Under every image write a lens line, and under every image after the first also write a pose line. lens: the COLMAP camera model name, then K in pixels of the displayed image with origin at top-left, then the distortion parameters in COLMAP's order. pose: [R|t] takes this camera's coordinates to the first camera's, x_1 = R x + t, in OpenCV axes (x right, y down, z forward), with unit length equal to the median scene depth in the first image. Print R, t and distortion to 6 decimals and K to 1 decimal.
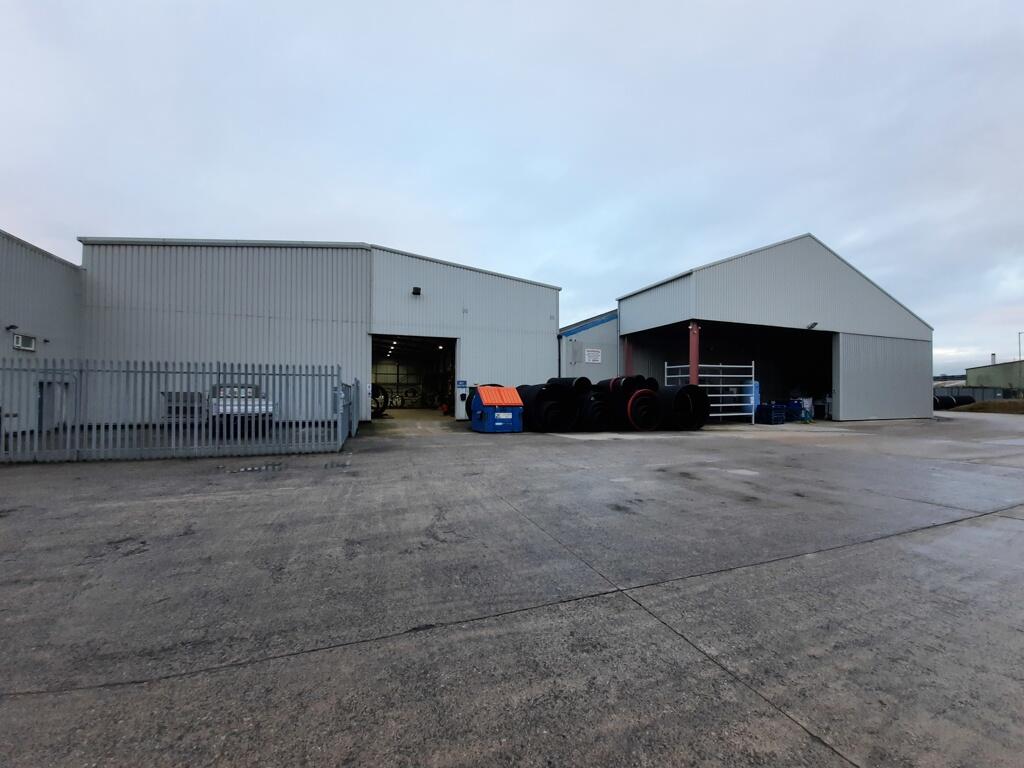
lens RADIAL K [[402.7, 0, 518.0], [0, 402.7, 391.8], [0, 0, 1]] dist [0.007834, -0.013595]
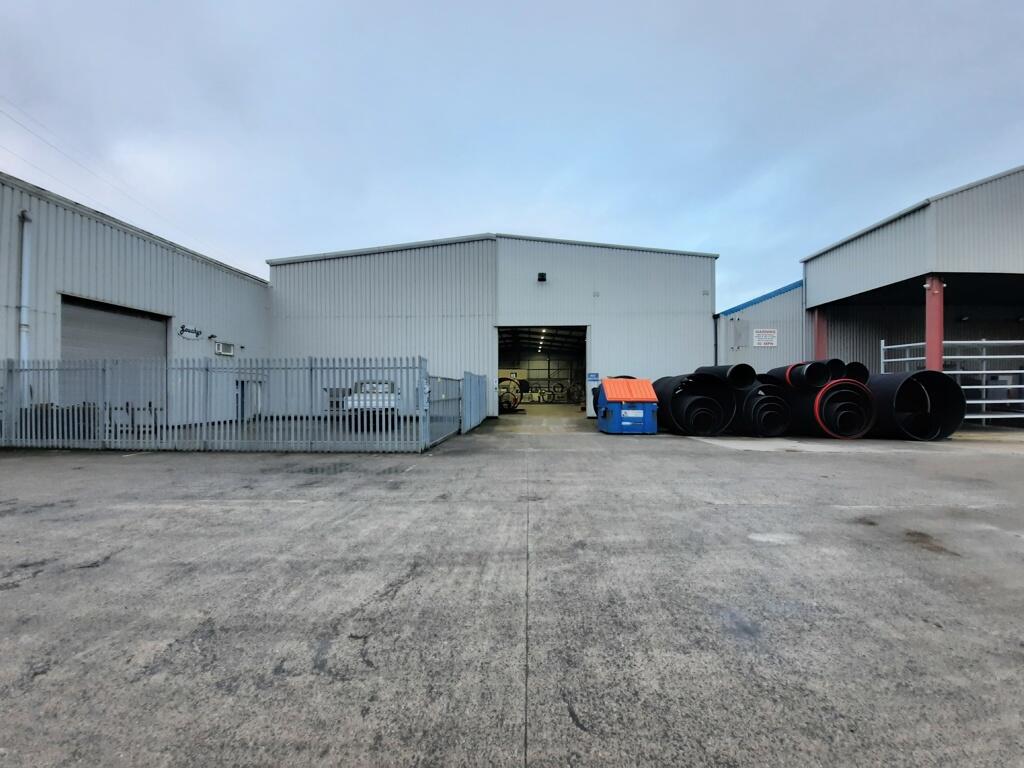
lens RADIAL K [[402.7, 0, 518.0], [0, 402.7, 391.8], [0, 0, 1]] dist [0.007834, -0.013595]
pose [[0.925061, -0.004583, -0.379791, 0.060876], [0.009389, 0.999898, 0.010804, 0.003398], [0.379703, -0.013560, 0.925009, 0.150980]]
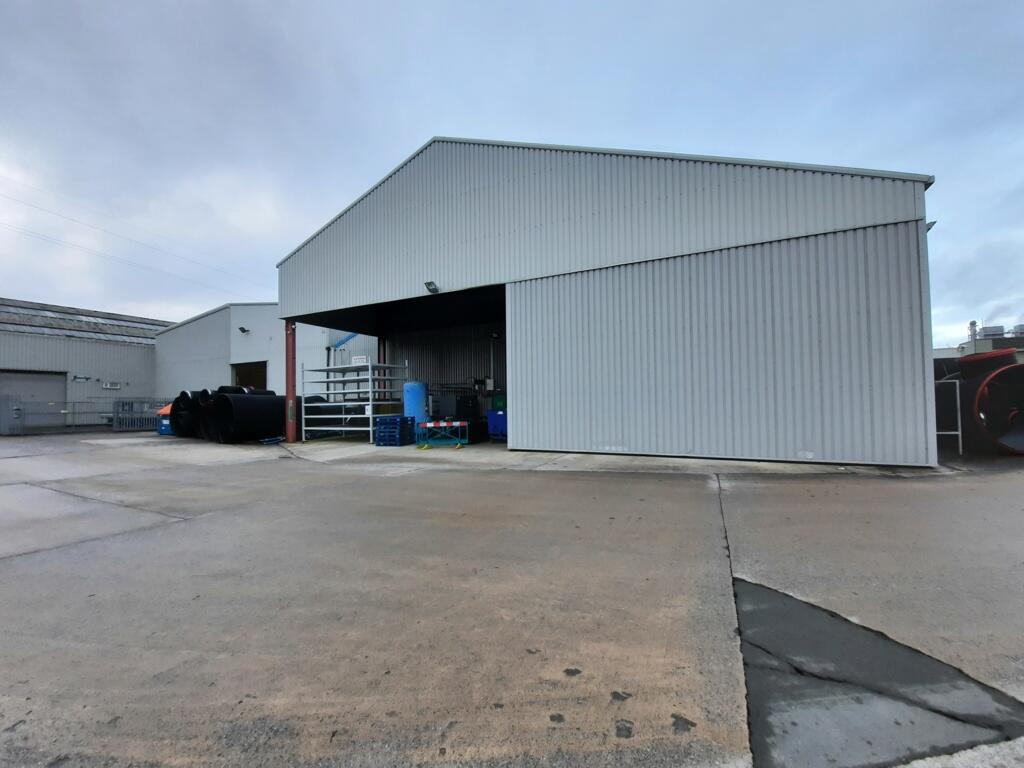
lens RADIAL K [[402.7, 0, 518.0], [0, 402.7, 391.8], [0, 0, 1]] dist [0.007834, -0.013595]
pose [[0.683413, -0.030885, -0.729379, 1.745205], [0.021090, 0.999523, -0.022563, 0.013333], [0.729727, 0.000037, 0.683738, 0.942513]]
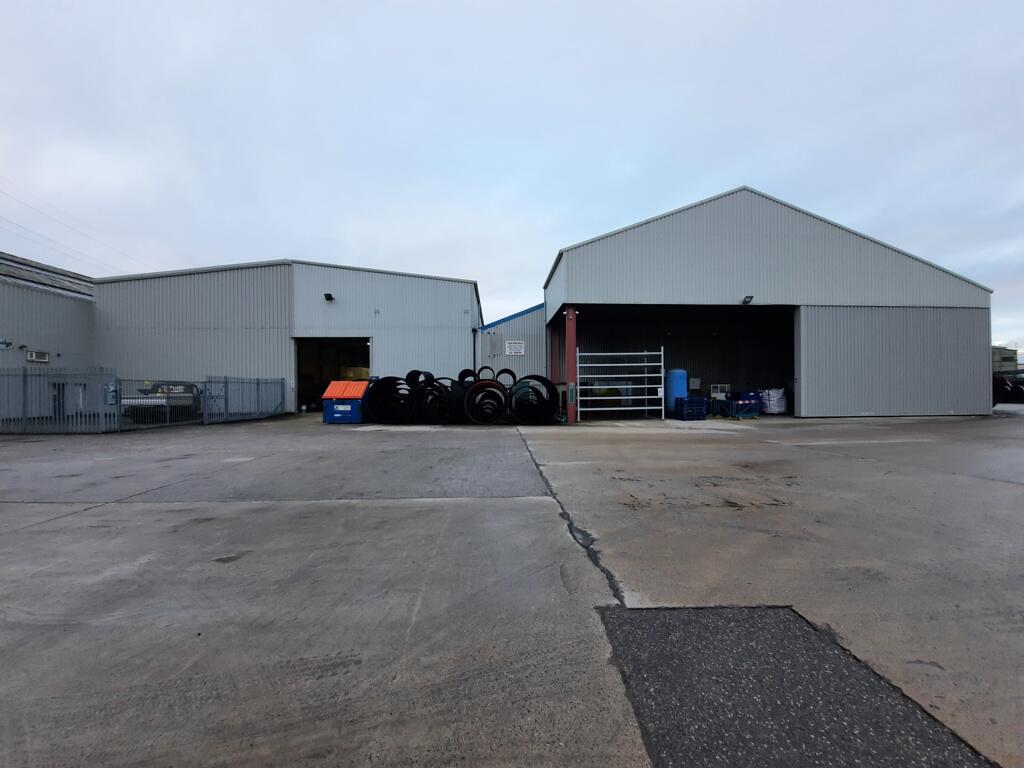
lens RADIAL K [[402.7, 0, 518.0], [0, 402.7, 391.8], [0, 0, 1]] dist [0.007834, -0.013595]
pose [[0.953273, -0.009288, -0.301967, 0.739910], [0.012280, 0.999892, 0.008013, 0.013195], [0.301860, -0.011347, 0.953285, 0.112552]]
